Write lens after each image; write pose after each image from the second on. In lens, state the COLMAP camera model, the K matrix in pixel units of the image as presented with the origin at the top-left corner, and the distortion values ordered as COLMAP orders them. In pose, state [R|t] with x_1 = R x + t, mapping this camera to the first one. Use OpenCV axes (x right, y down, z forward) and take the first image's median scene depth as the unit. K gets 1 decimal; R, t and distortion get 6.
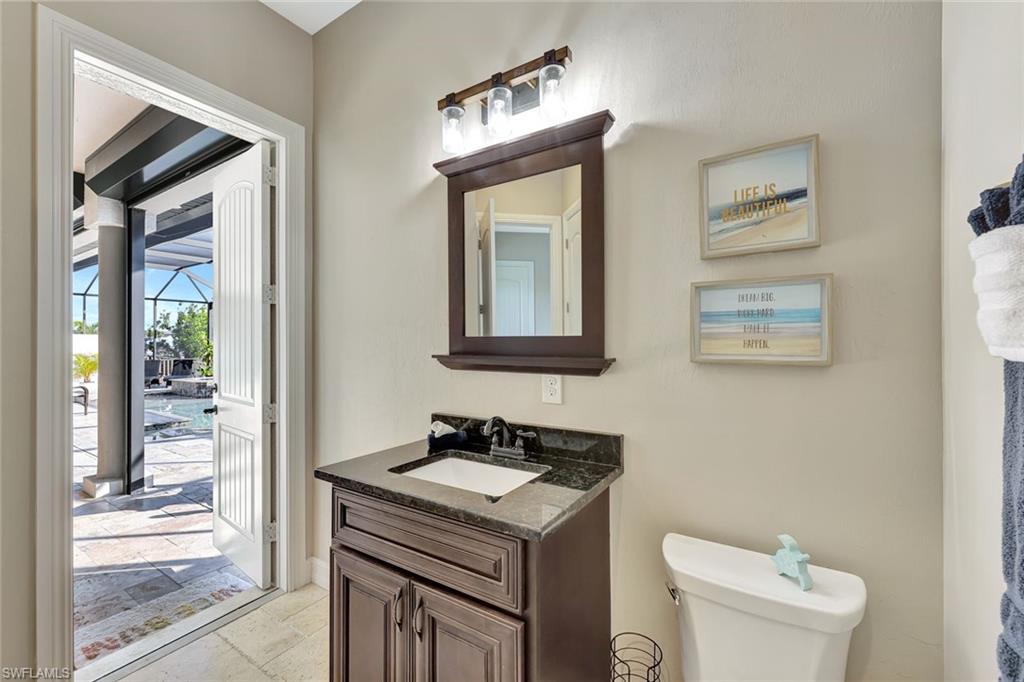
lens RADIAL K [[420.9, 0, 513.3], [0, 420.9, 336.6], [0, 0, 1]] dist [0.004281, 0.000798]
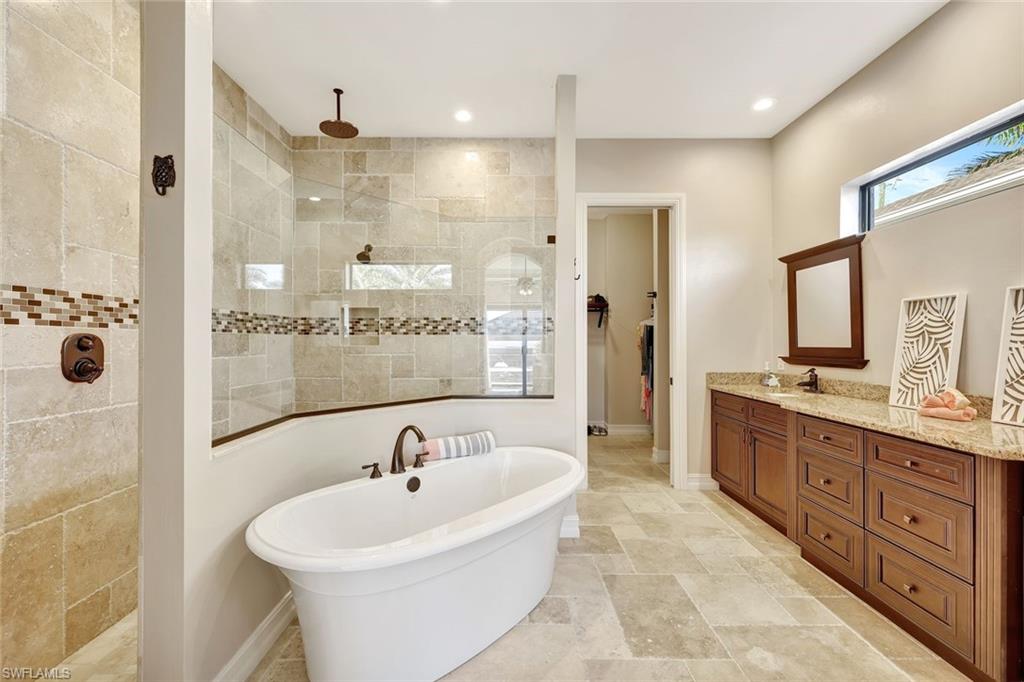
lens RADIAL K [[420.9, 0, 505.6], [0, 420.9, 343.3], [0, 0, 1]] dist [0.004281, 0.000798]
pose [[0.538223, -0.003101, -0.842796, 0.777531], [0.009160, 0.999956, 0.002170, -0.033194], [0.842752, -0.008888, 0.538228, -1.120081]]
